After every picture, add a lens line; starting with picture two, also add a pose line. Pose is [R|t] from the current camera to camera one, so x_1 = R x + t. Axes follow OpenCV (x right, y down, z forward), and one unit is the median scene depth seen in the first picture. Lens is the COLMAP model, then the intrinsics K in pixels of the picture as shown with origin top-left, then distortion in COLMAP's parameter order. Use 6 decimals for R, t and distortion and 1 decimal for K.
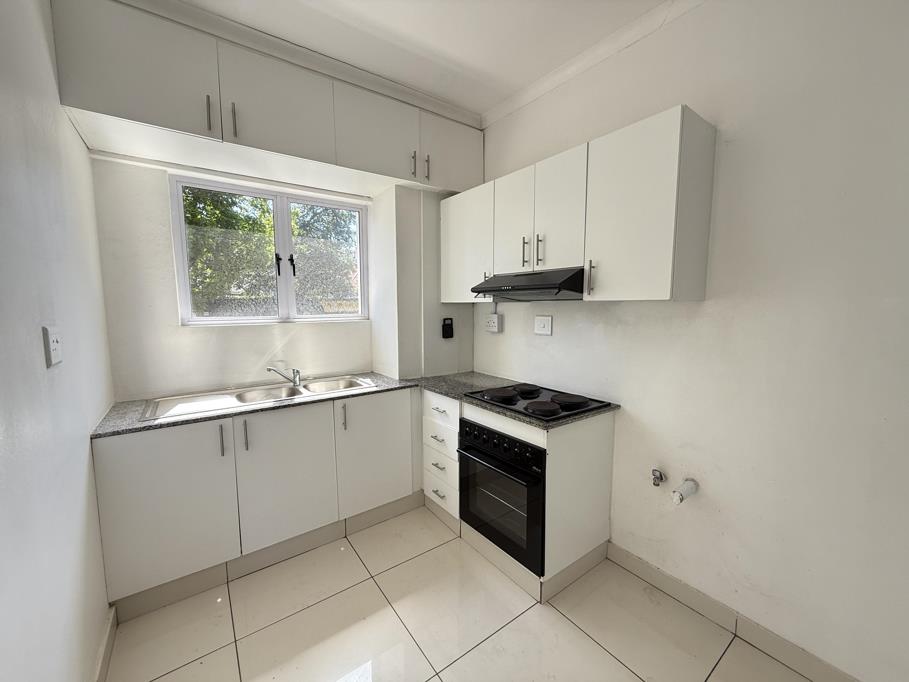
lens RADIAL K [[363.5, 0, 451.3], [0, 363.5, 339.9], [0, 0, 1]] dist [0.008251, 0.000129]
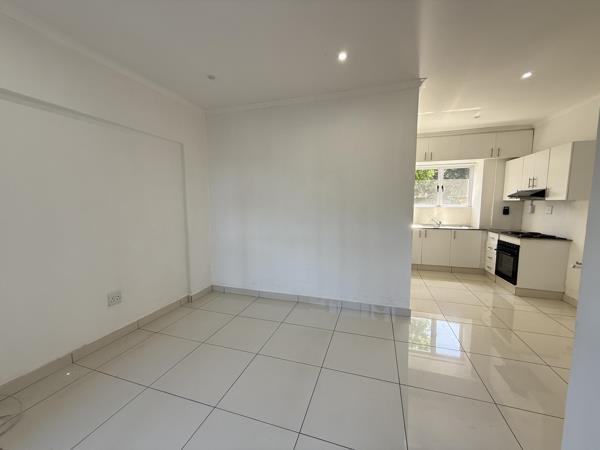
lens RADIAL K [[239.9, 0, 299.0], [0, 239.9, 223.5], [0, 0, 1]] dist [0.008251, 0.000129]
pose [[0.590110, 0.078615, -0.803486, 0.605318], [-0.082937, 0.995885, 0.036527, 0.139495], [0.803052, 0.045084, 0.594201, -1.400558]]
